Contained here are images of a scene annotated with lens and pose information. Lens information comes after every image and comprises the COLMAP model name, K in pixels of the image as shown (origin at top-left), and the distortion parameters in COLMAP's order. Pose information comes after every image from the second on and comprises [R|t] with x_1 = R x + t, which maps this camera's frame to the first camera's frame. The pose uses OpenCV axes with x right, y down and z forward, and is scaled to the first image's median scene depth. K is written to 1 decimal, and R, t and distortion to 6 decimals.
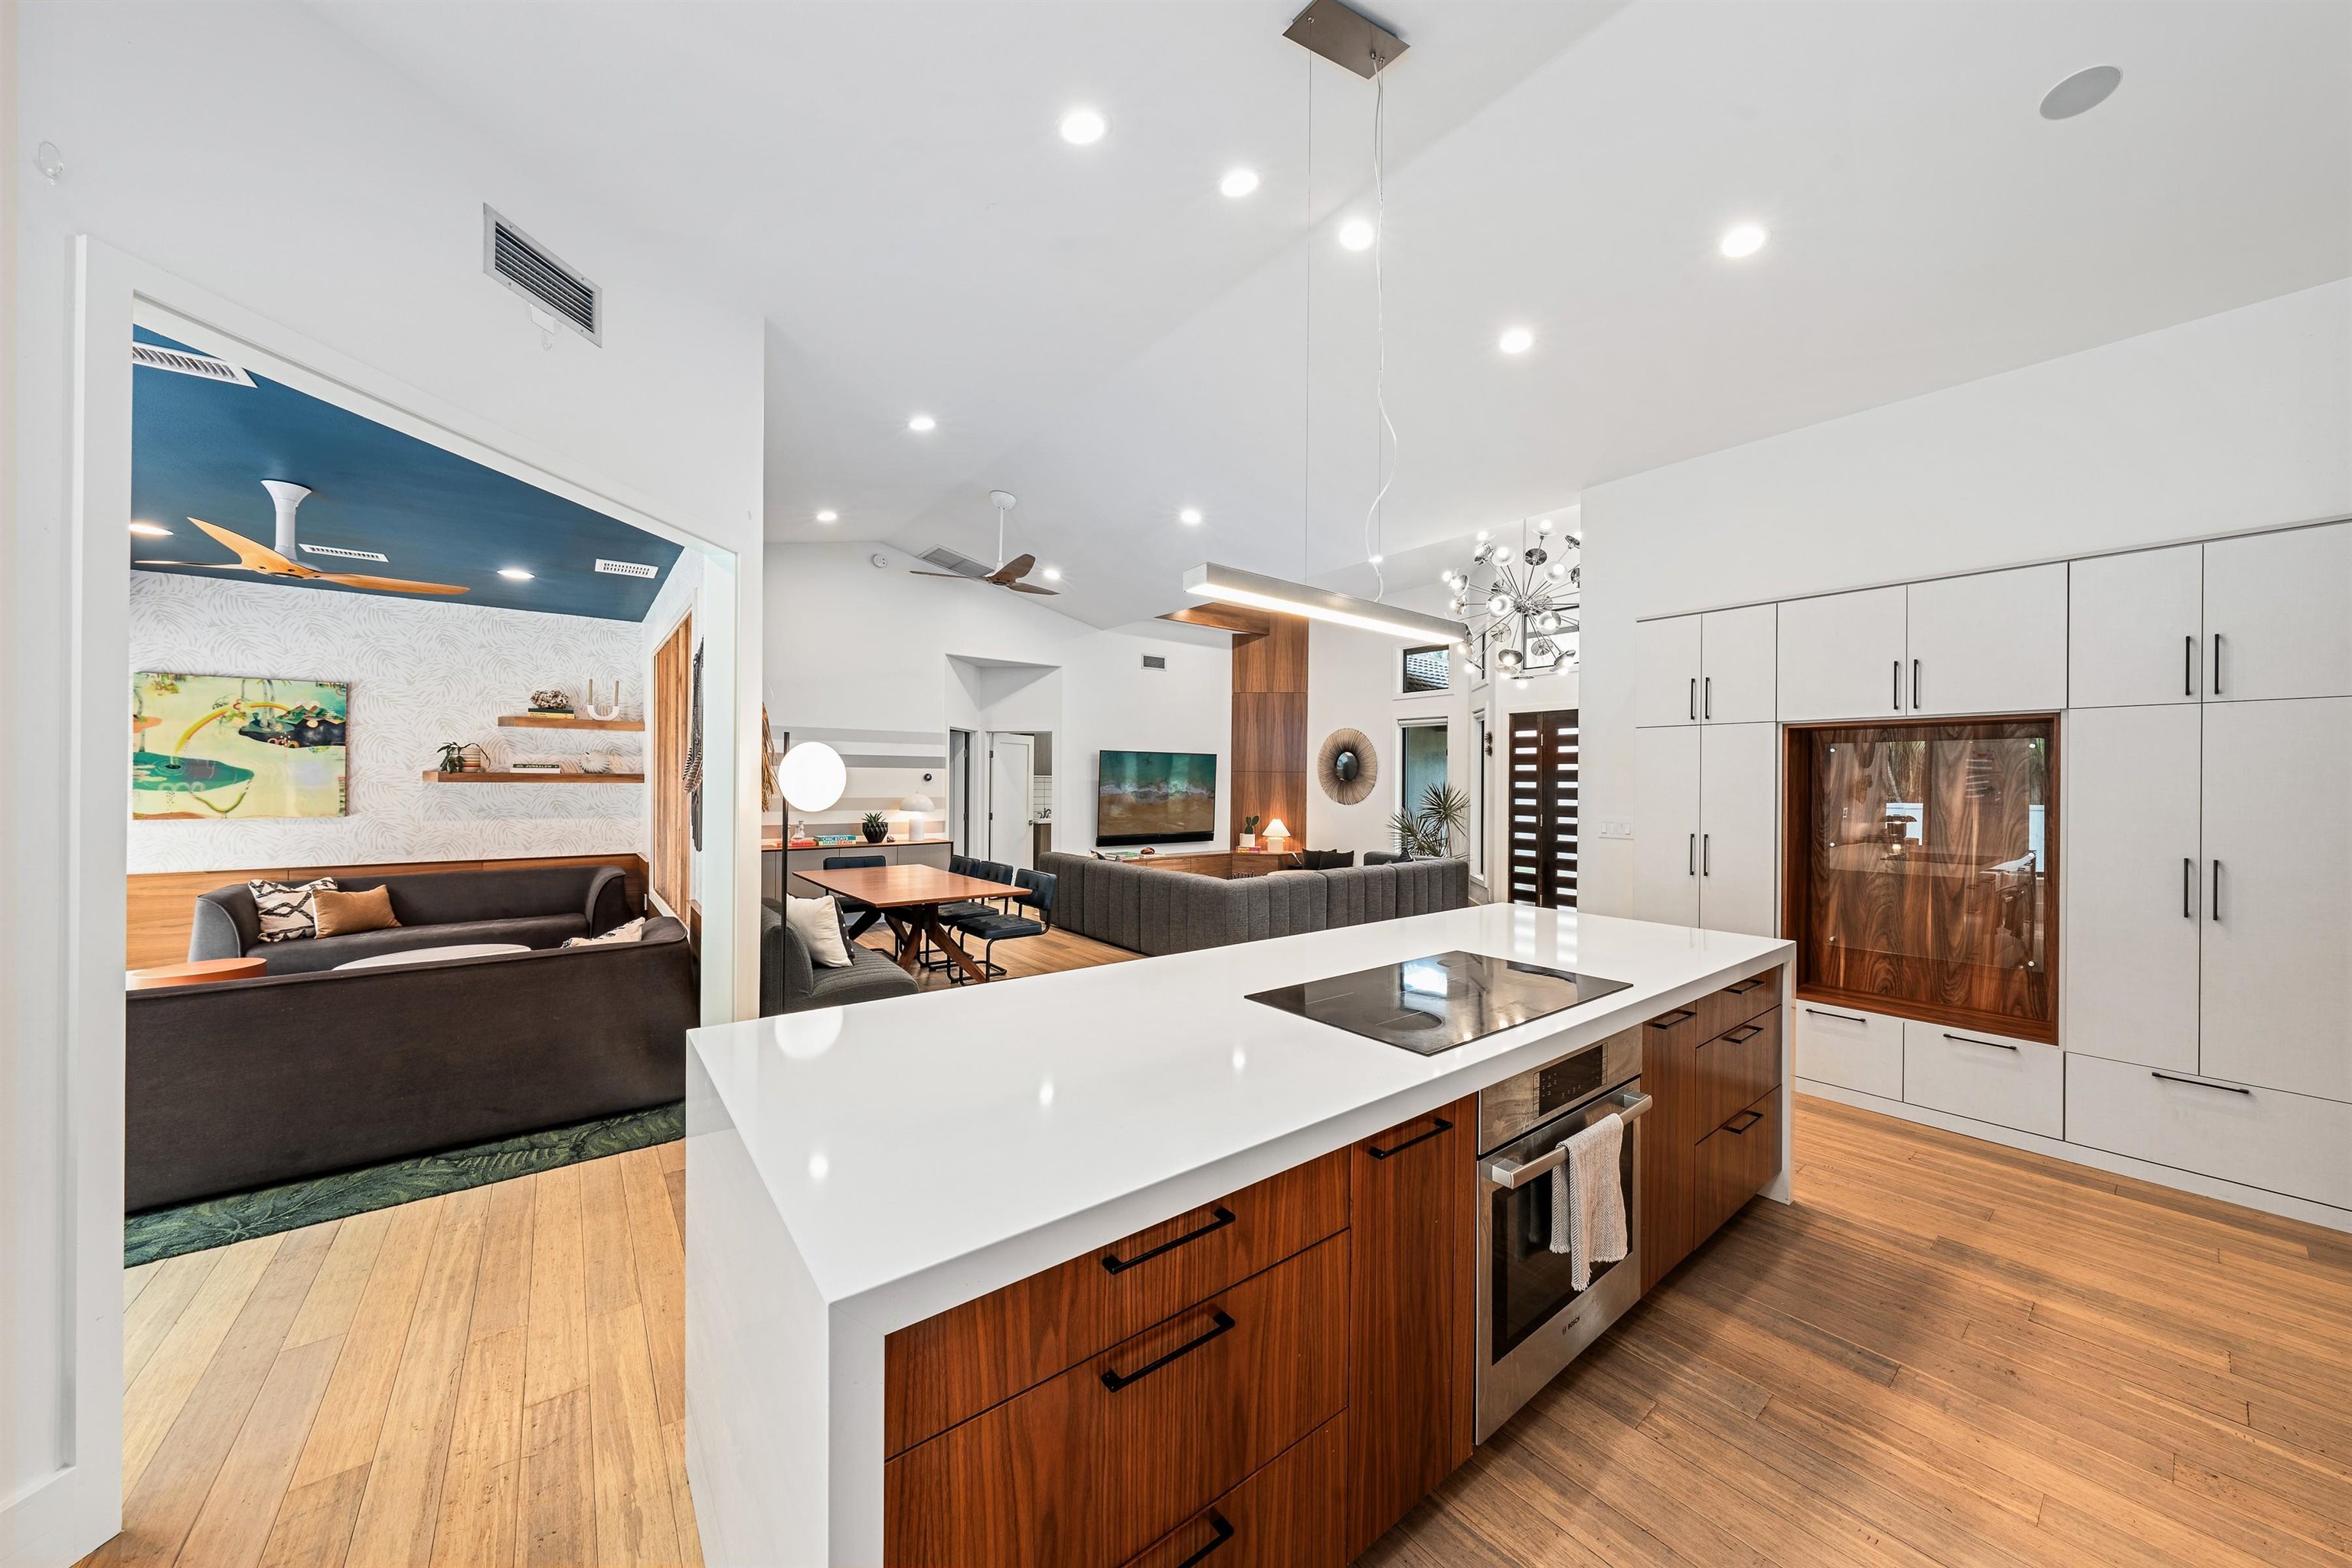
lens RADIAL K [[797.8, 0, 1184.0], [0, 797.8, 780.8], [0, 0, 1]] dist [-0.000876, 0.000031]
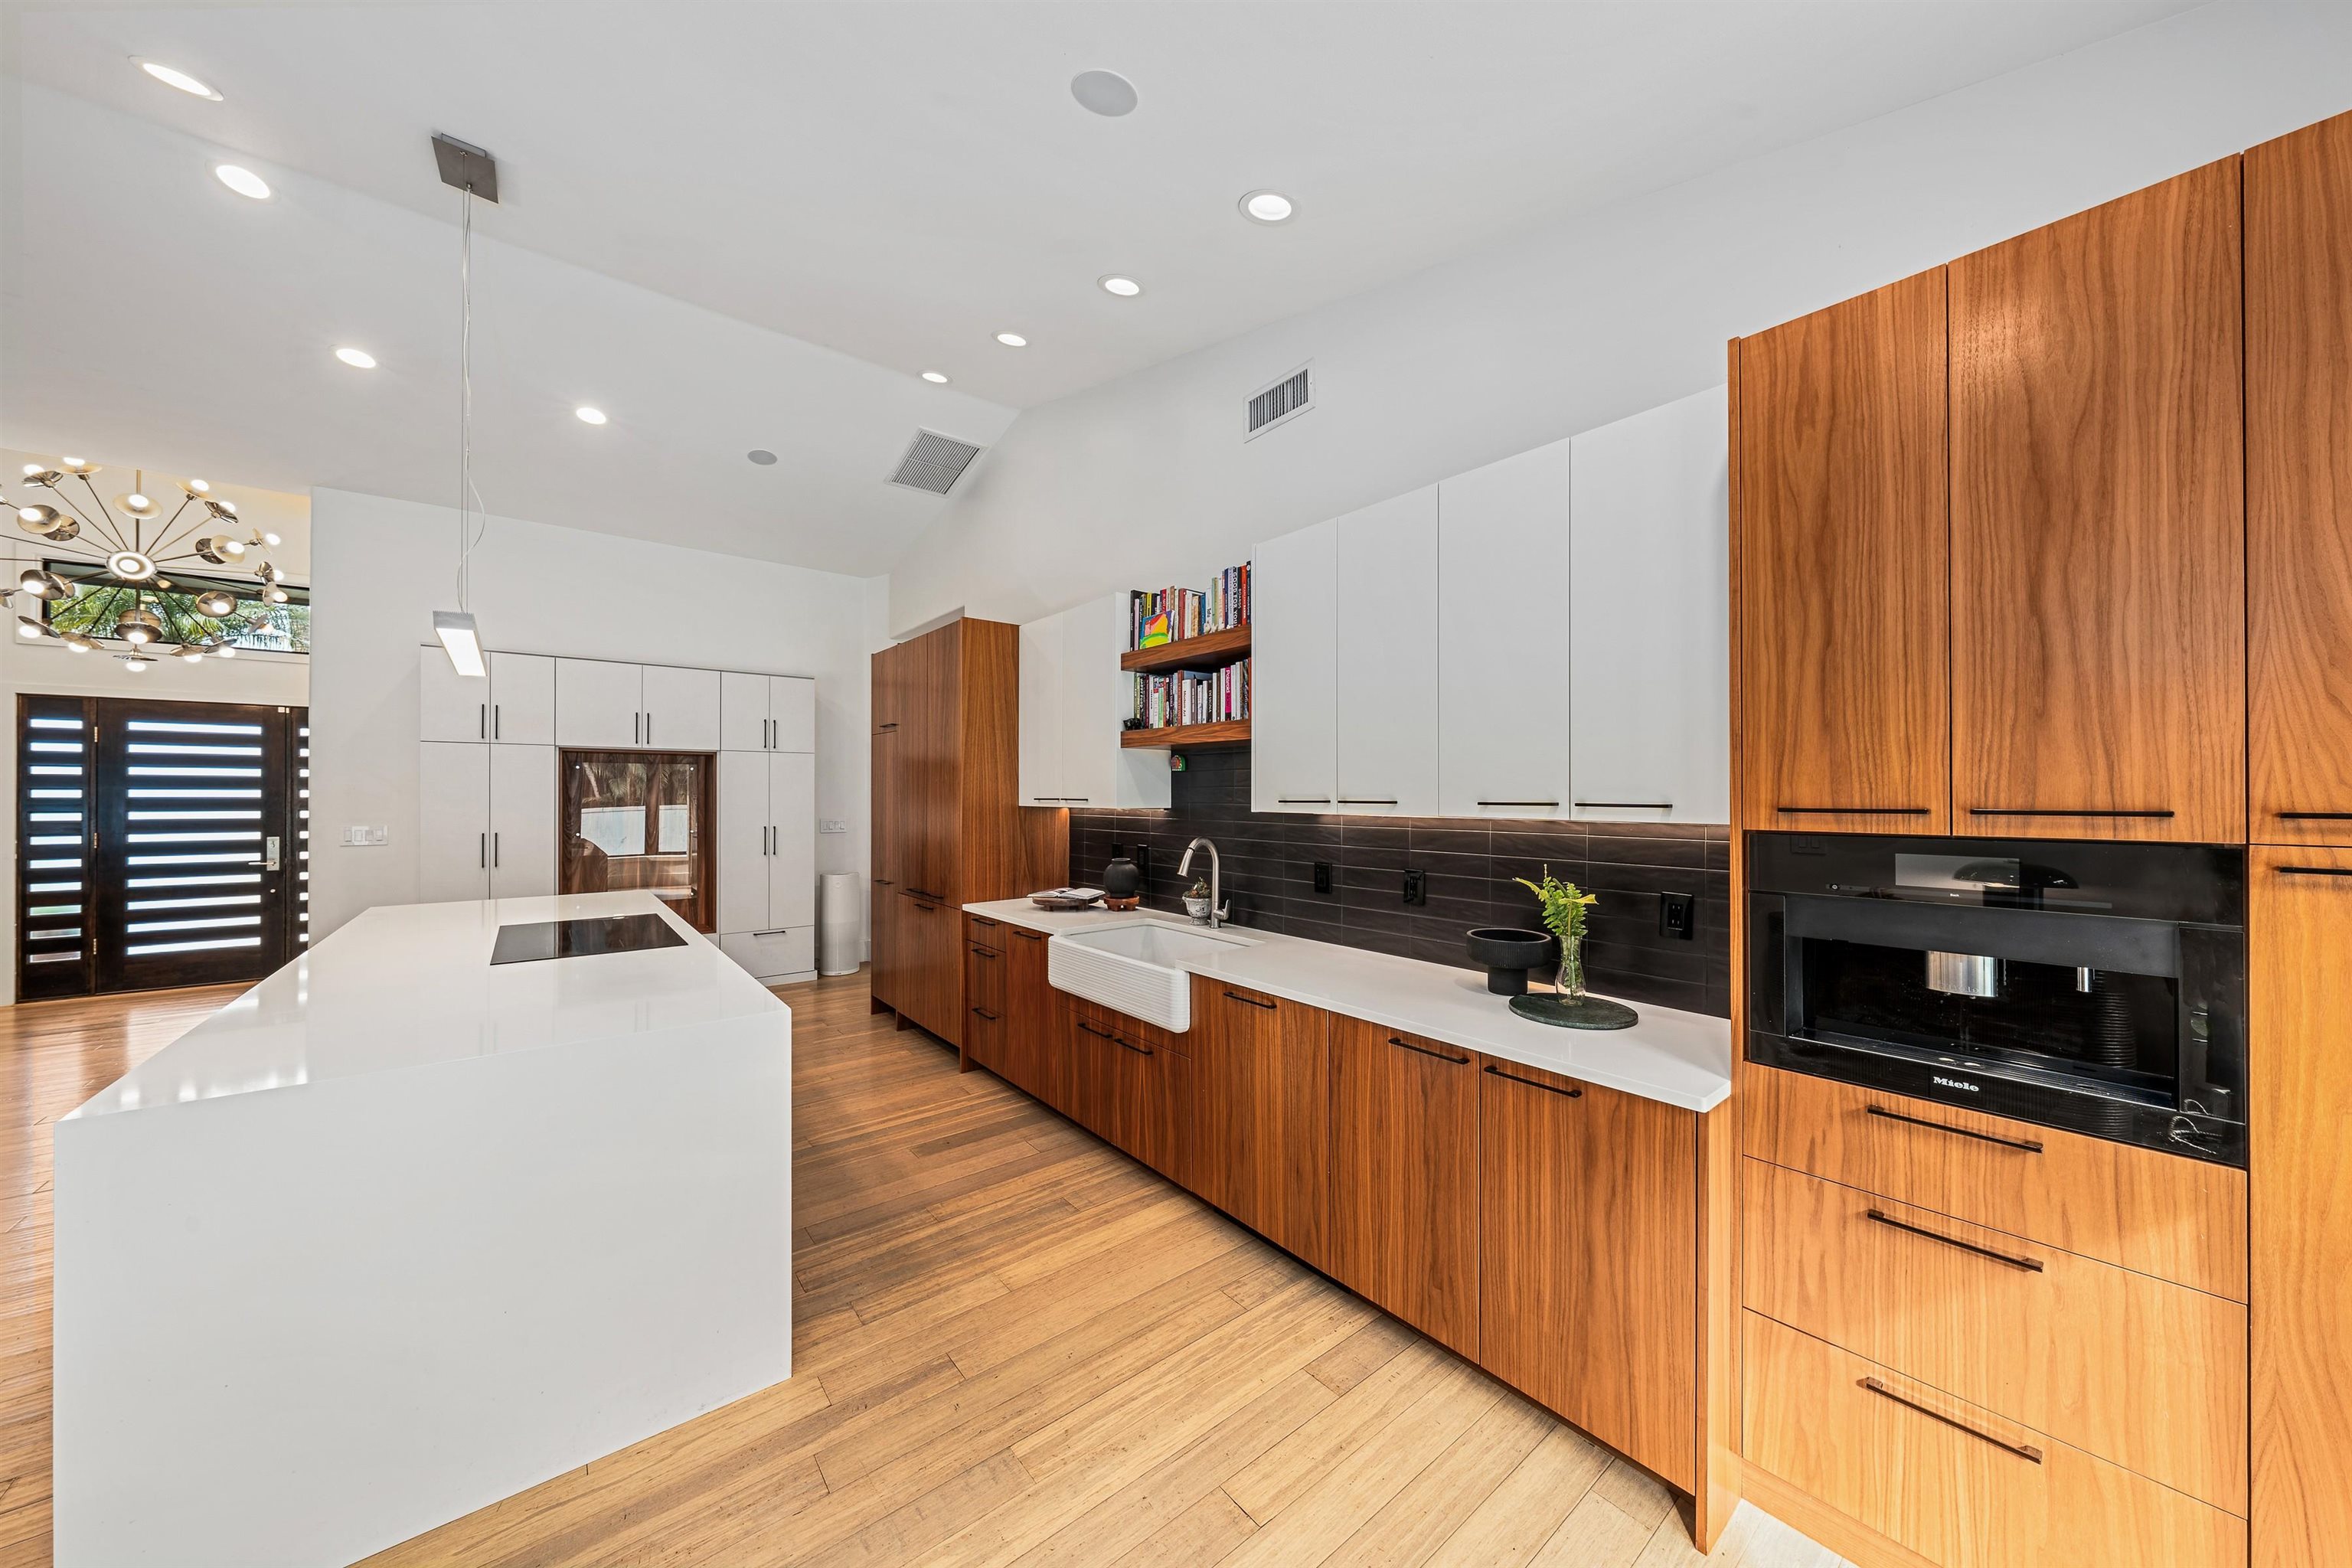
lens RADIAL K [[795.4, 0, 1176.0], [0, 795.4, 788.5], [0, 0, 1]] dist [-0.003948, 0.000144]
pose [[-0.012041, -0.000971, 0.999927, -0.477984], [-0.001406, 0.999999, 0.000954, -0.002873], [-0.999927, -0.001394, -0.012042, -0.026526]]
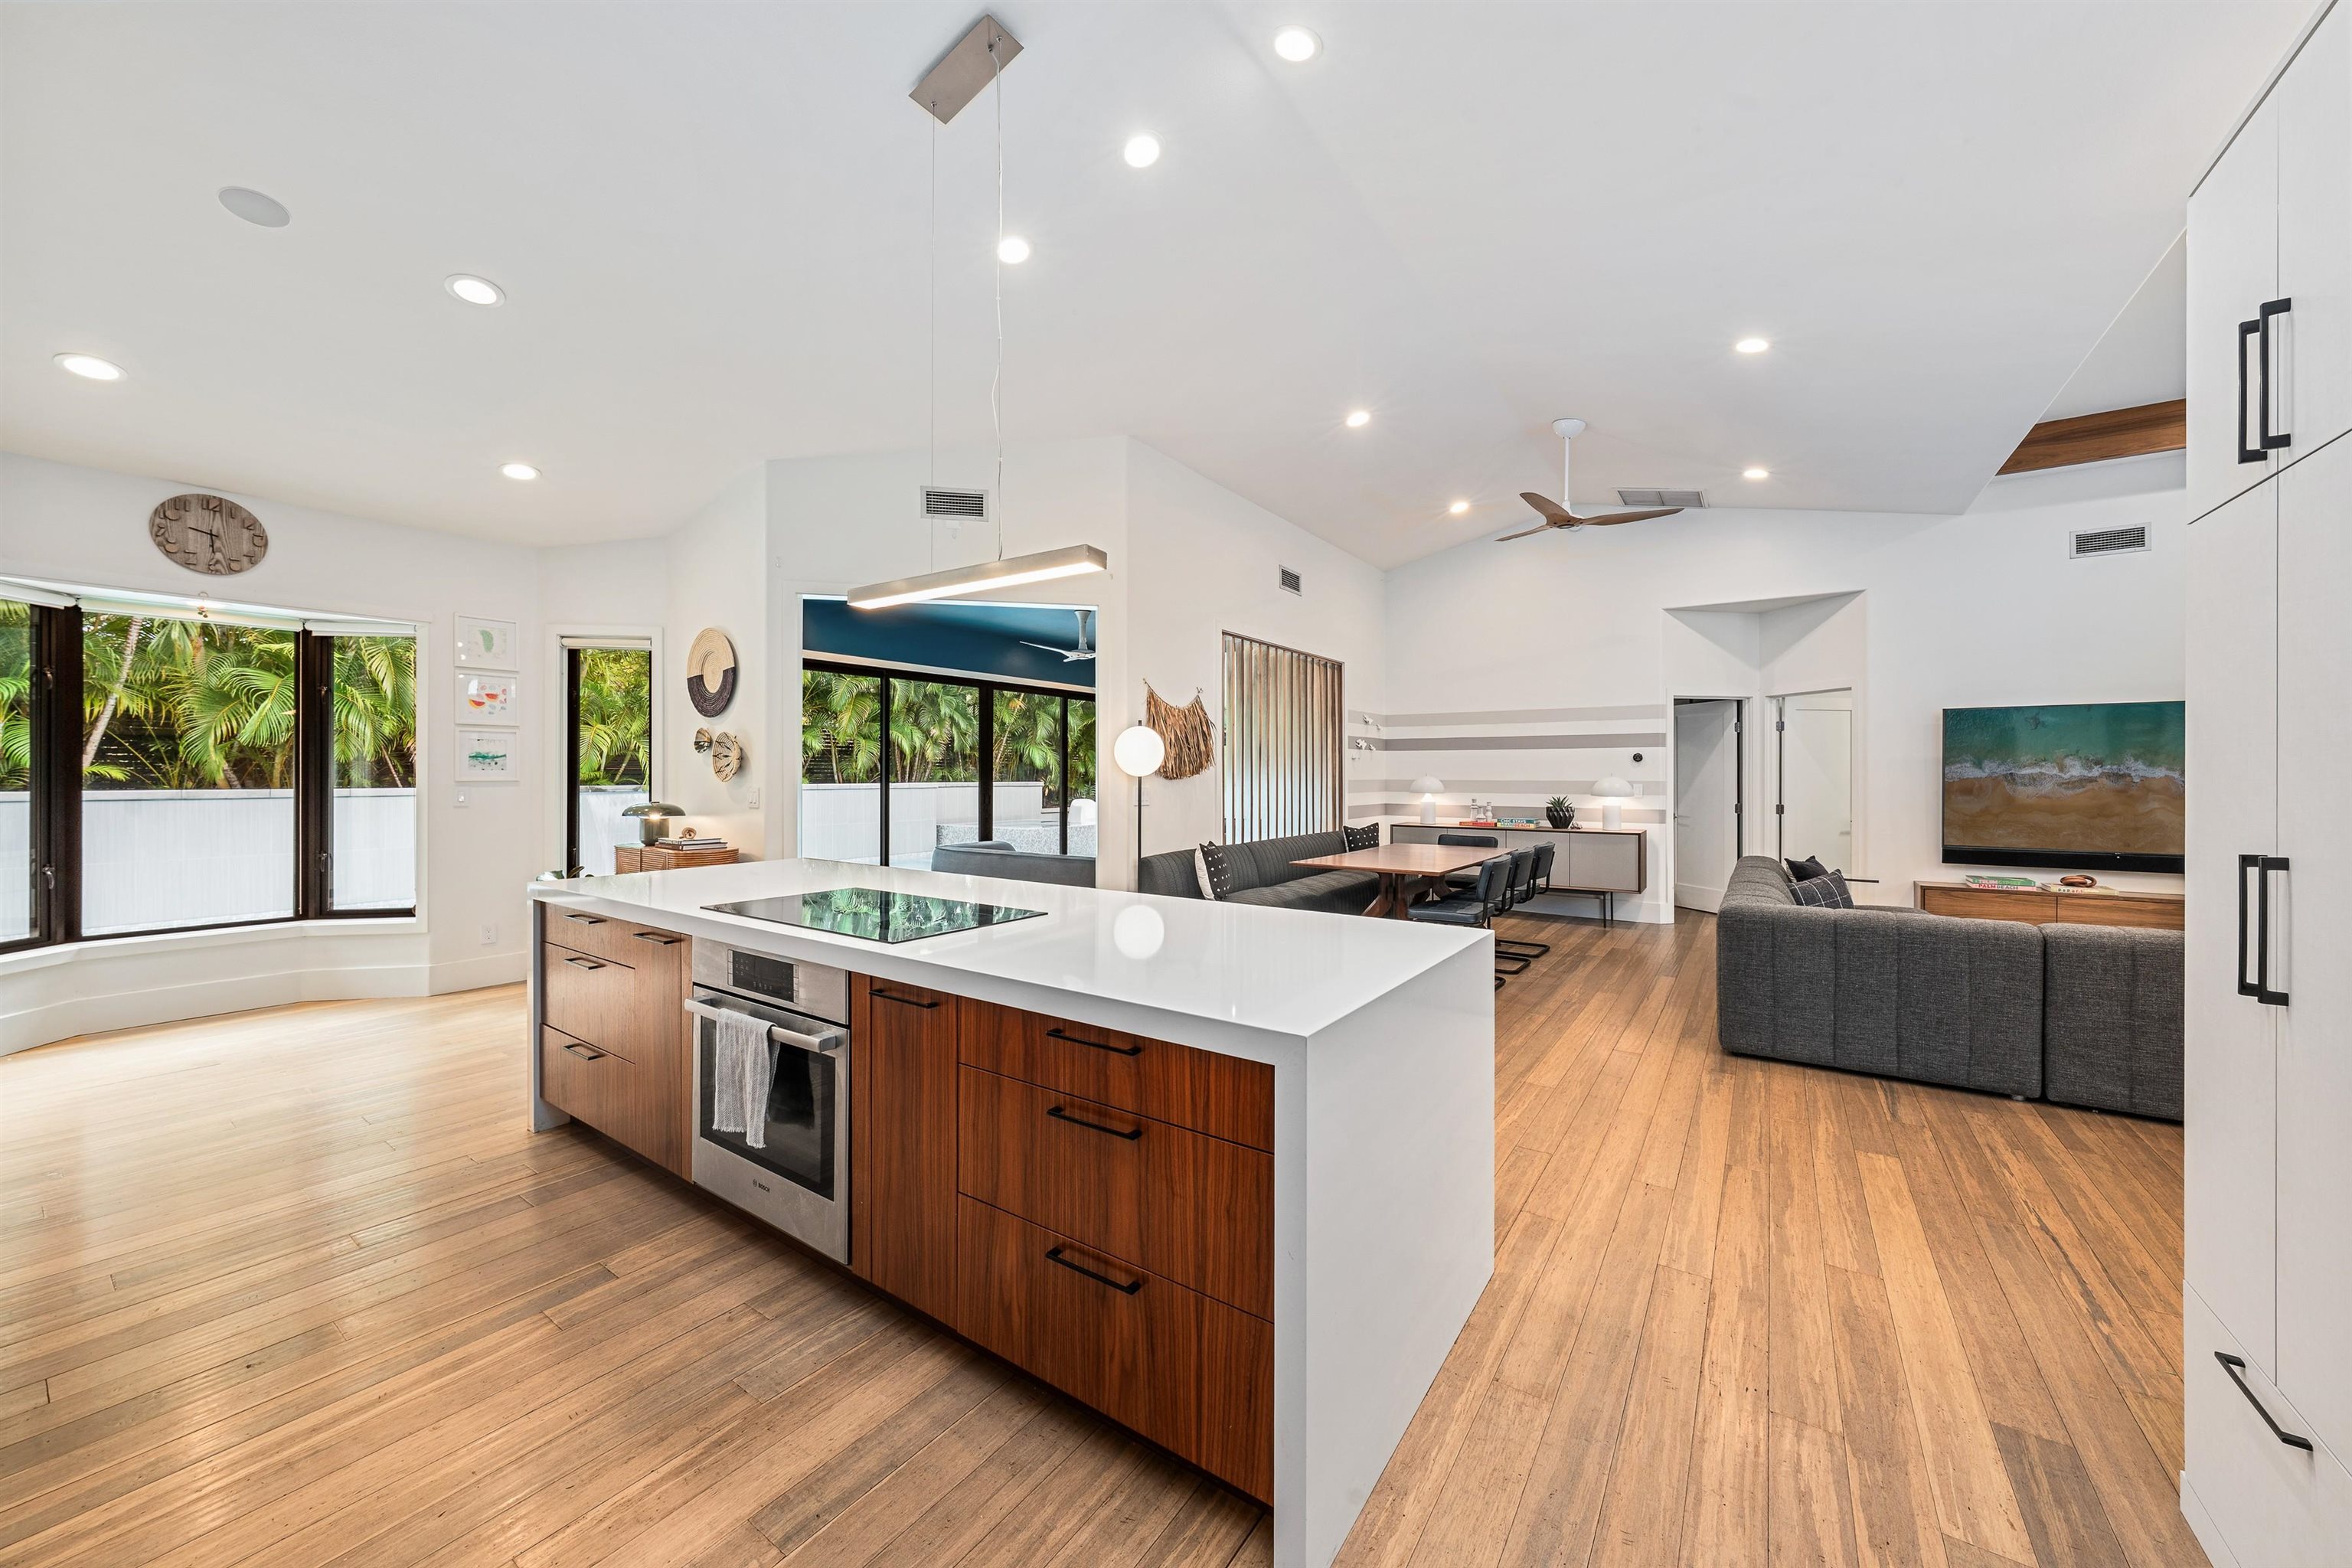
lens RADIAL K [[844.8, 0, 1184.8], [0, 844.8, 786.1], [0, 0, 1]] dist [-0.000486, 0.000100]
pose [[0.296792, 0.007413, -0.954914, 0.674253], [0.003211, 0.999956, 0.008761, 0.027611], [0.954937, -0.005667, 0.296755, 0.446205]]
